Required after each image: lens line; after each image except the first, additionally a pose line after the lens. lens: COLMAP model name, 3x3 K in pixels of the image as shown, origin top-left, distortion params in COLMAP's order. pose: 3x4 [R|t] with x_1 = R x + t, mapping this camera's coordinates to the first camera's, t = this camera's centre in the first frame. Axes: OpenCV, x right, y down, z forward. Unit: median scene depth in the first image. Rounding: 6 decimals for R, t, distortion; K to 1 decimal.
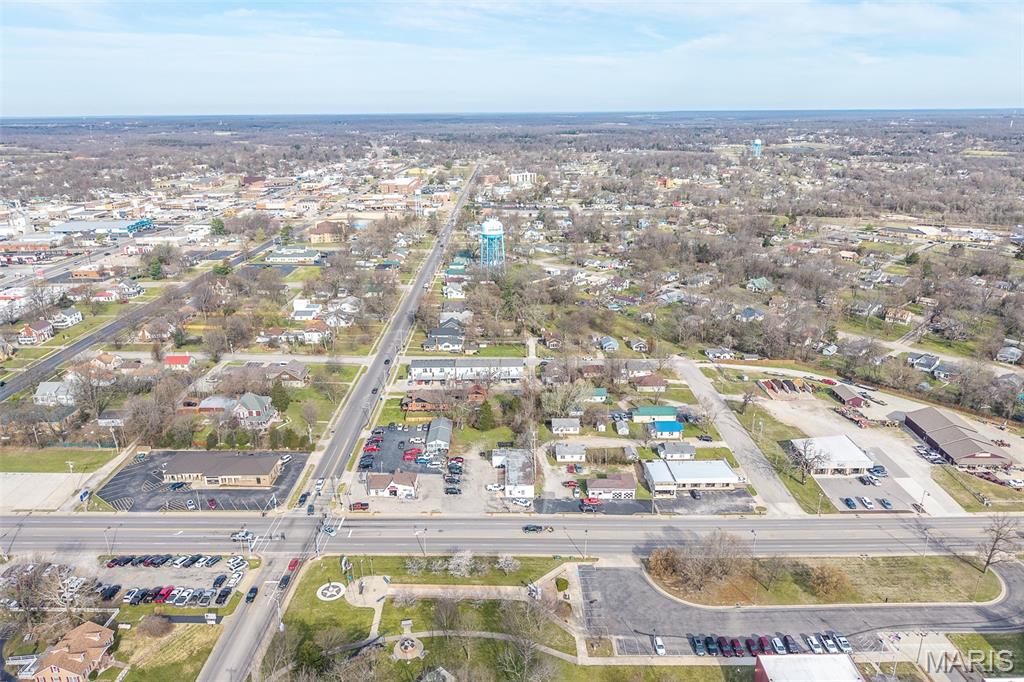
lens RADIAL K [[679.0, 0, 516.2], [0, 679.0, 340.5], [0, 0, 1]] dist [0.120150, -0.213610]
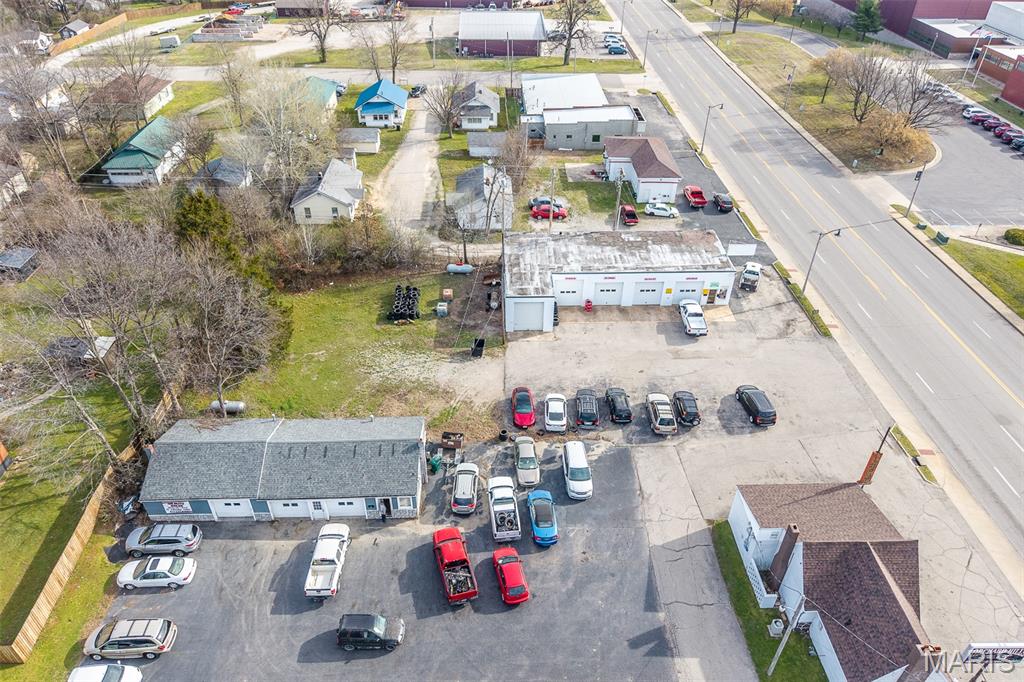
lens RADIAL K [[688.3, 0, 515.3], [0, 688.3, 343.9], [0, 0, 1]] dist [0.028674, -0.030727]
pose [[-0.023525, -0.594333, 0.803875, -0.267169], [0.307674, 0.760766, 0.571465, 0.014586], [-0.951201, 0.260775, 0.164964, 0.936245]]
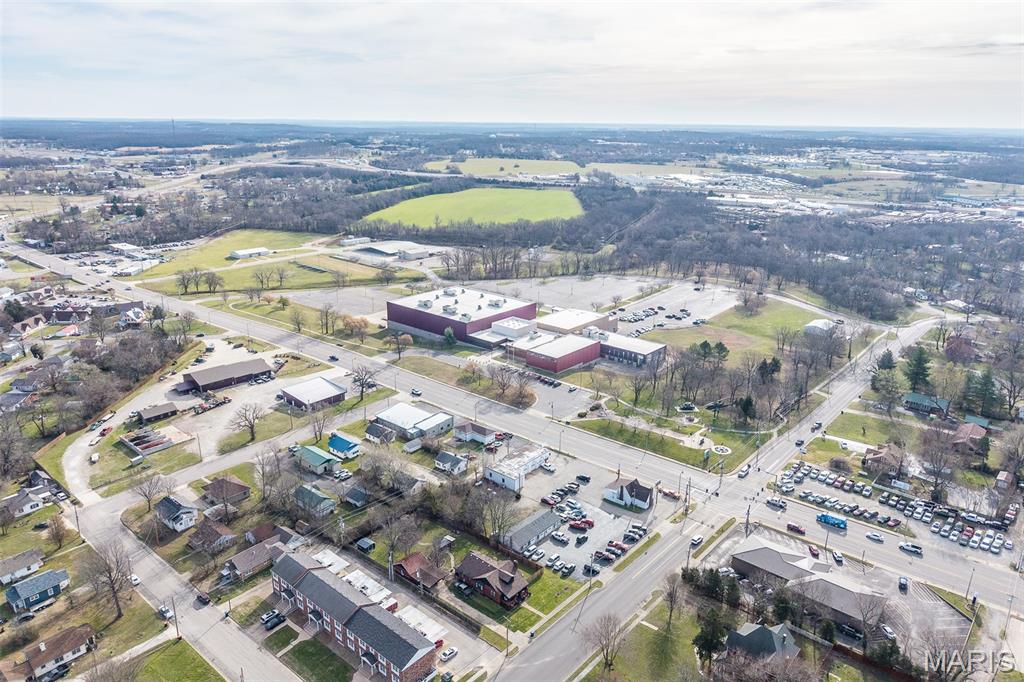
lens RADIAL K [[679.0, 0, 516.2], [0, 679.0, 340.5], [0, 0, 1]] dist [0.120150, -0.213610]
pose [[-0.752001, -0.205412, 0.626339, -0.573539], [0.204310, 0.830773, 0.517758, -0.477178], [-0.626699, 0.517322, -0.582774, 1.419614]]
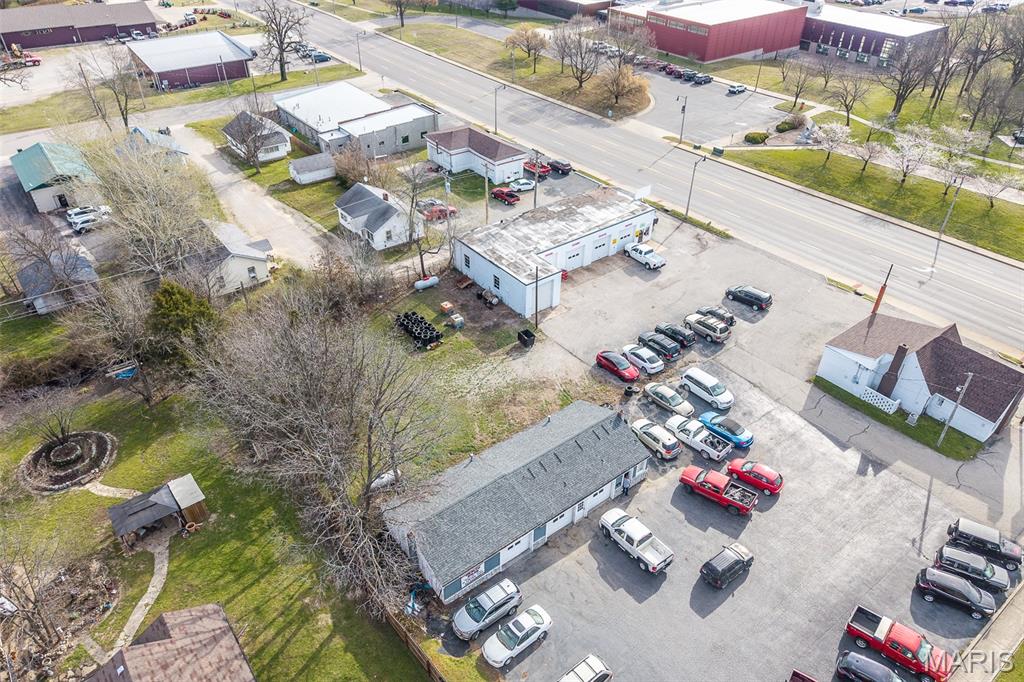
lens RADIAL K [[688.3, 0, 515.3], [0, 688.3, 343.9], [0, 0, 1]] dist [0.028674, -0.030727]
pose [[-0.602621, -0.473527, 0.642355, -0.229591], [0.249033, 0.653146, 0.715110, -0.035942], [-0.758176, 0.590908, -0.275675, 1.078882]]
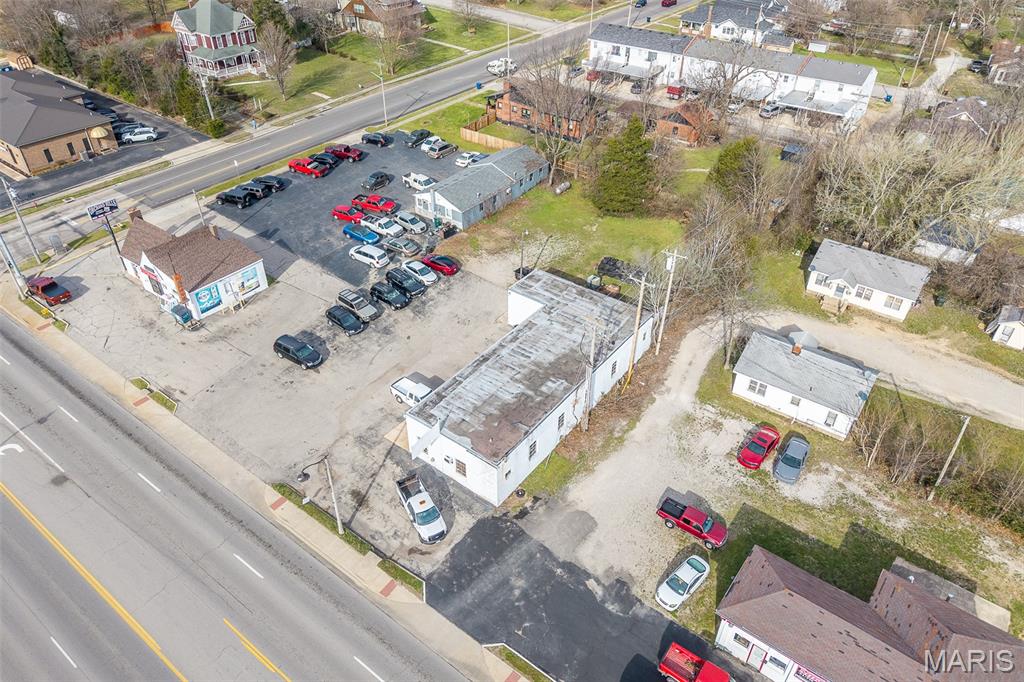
lens RADIAL K [[682.8, 0, 515.3], [0, 682.8, 339.6], [0, 0, 1]] dist [0.069844, -0.092080]
pose [[0.794508, 0.369528, -0.481877, 0.110752], [-0.203306, 0.909607, 0.362327, 0.080474], [0.572209, -0.189903, 0.797818, 0.737084]]
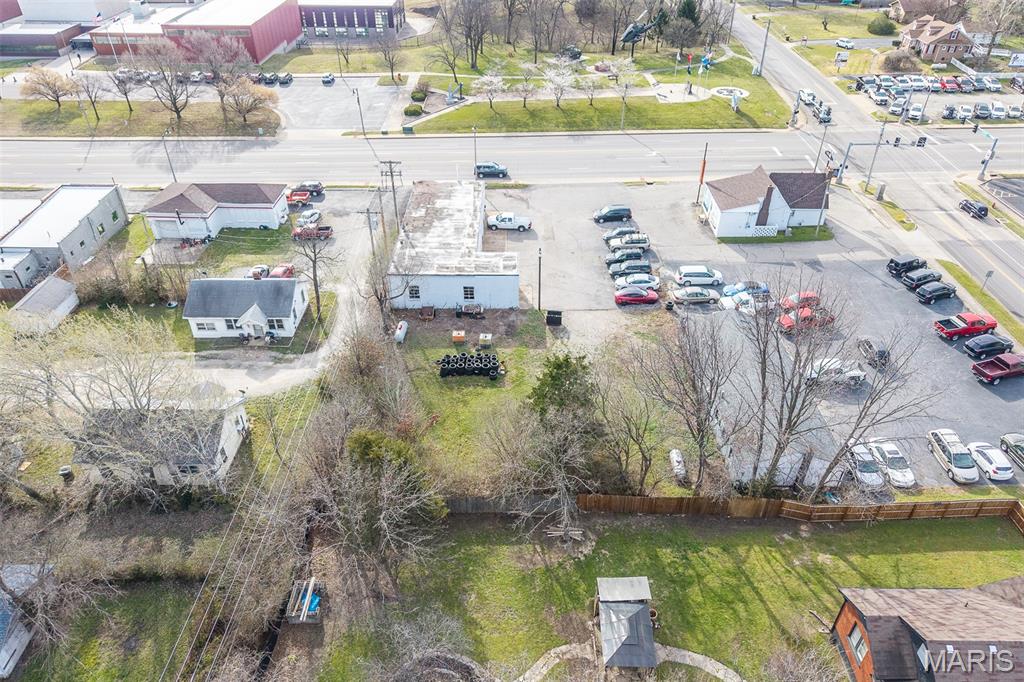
lens RADIAL K [[691.6, 0, 512.0], [0, 691.6, 341.0], [0, 0, 1]] dist [0.008096, -0.003417]
pose [[-0.999766, -0.011018, 0.018633, -0.036531], [0.008827, 0.578445, 0.815674, -0.064456], [-0.019765, 0.815647, -0.578212, 1.171559]]
